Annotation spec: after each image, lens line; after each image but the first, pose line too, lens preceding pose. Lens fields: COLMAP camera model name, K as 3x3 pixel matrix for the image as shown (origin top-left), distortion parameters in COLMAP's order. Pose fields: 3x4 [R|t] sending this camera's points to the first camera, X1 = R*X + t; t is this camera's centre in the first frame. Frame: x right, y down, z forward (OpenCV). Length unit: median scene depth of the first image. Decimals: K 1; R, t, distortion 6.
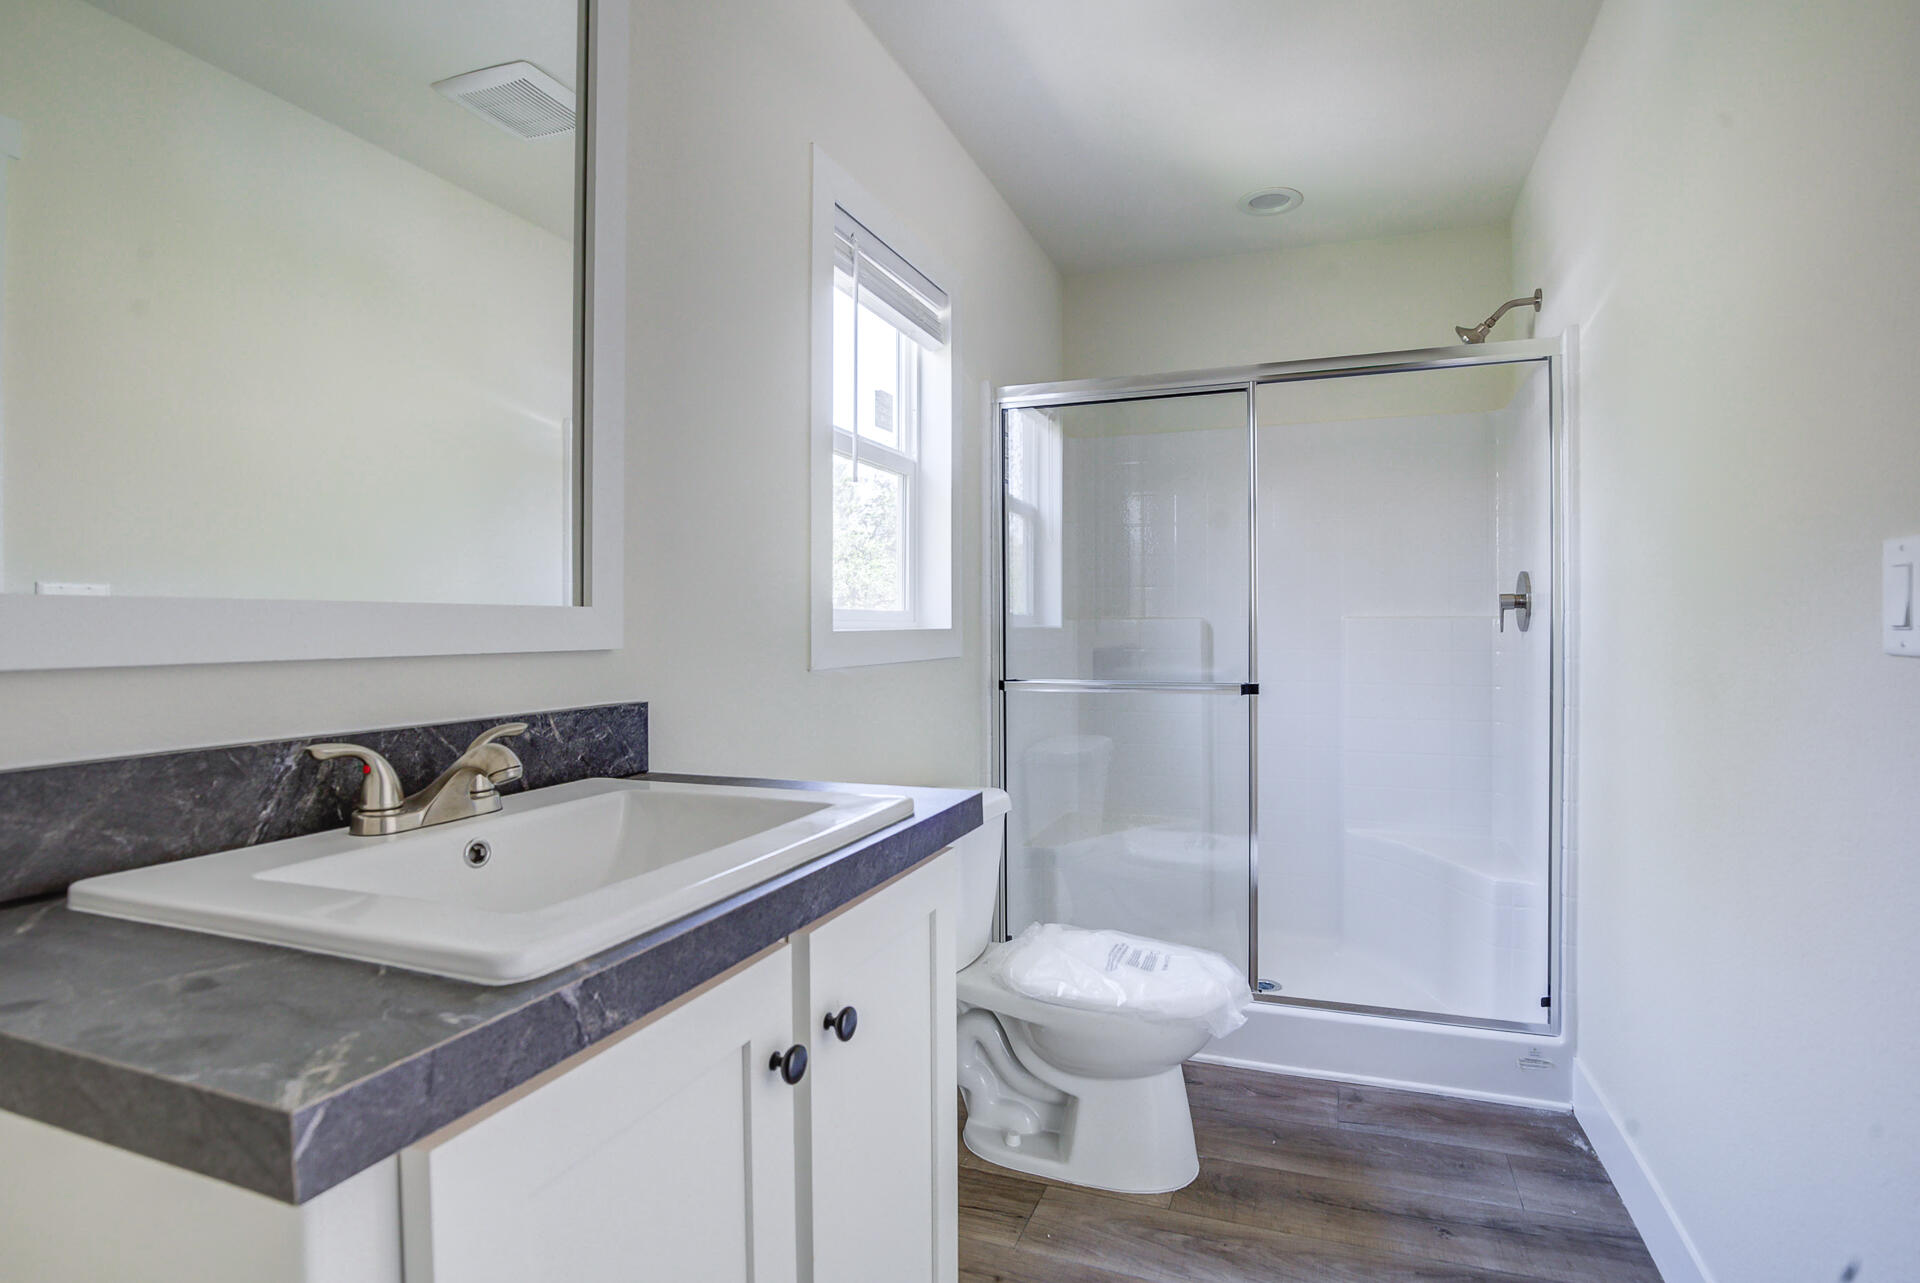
lens RADIAL K [[906.7, 0, 1020.3], [0, 906.7, 638.3], [0, 0, 1]] dist [-0.023585, 0.001696]
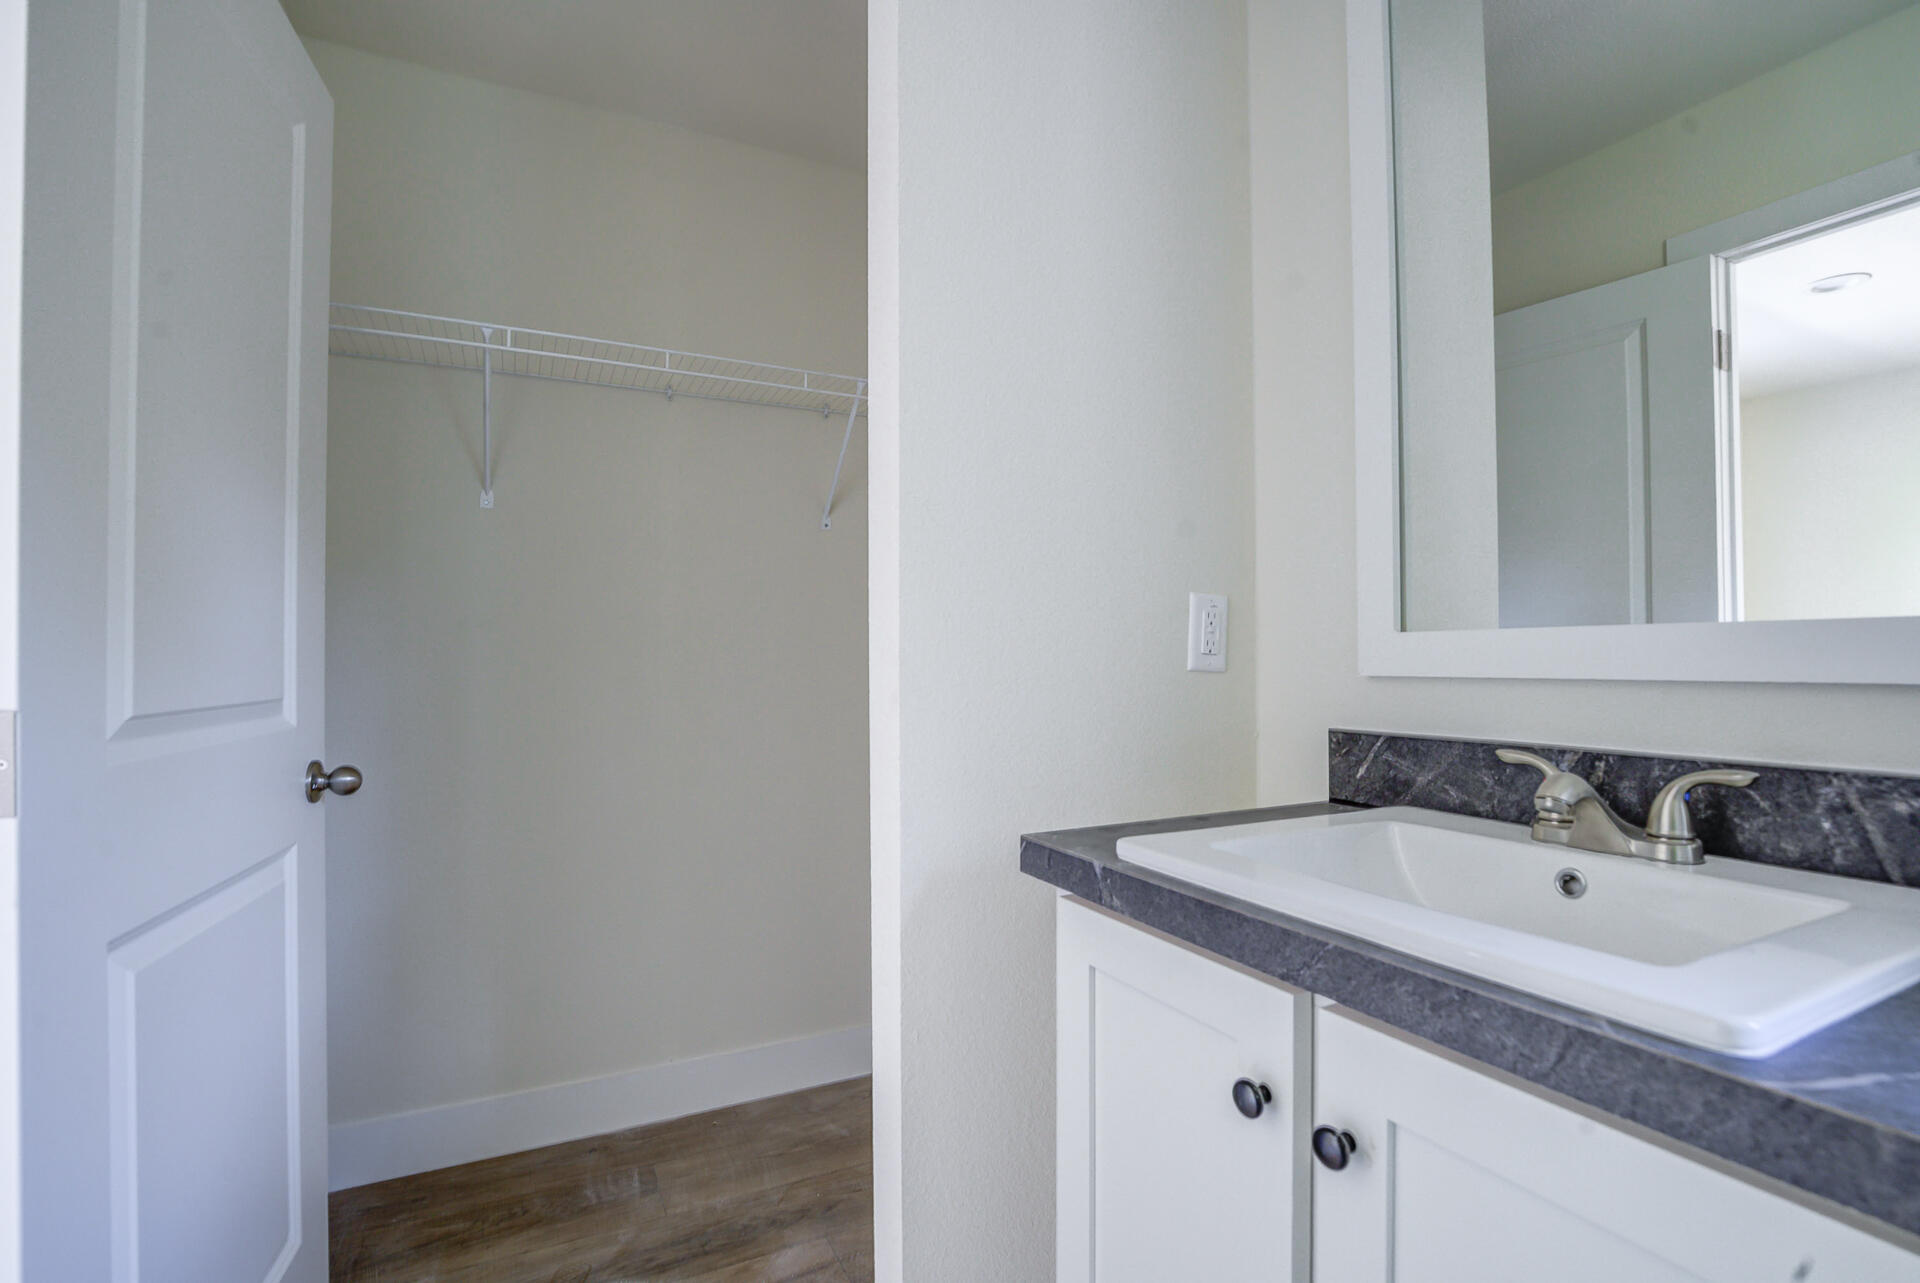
lens RADIAL K [[891.3, 0, 971.5], [0, 891.3, 650.0], [0, 0, 1]] dist [-0.041299, 0.010627]
pose [[-0.687602, -0.006654, -0.726057, 0.548713], [-0.006667, 0.999974, -0.002850, -0.006892], [0.726057, 0.002881, -0.687629, 1.226789]]
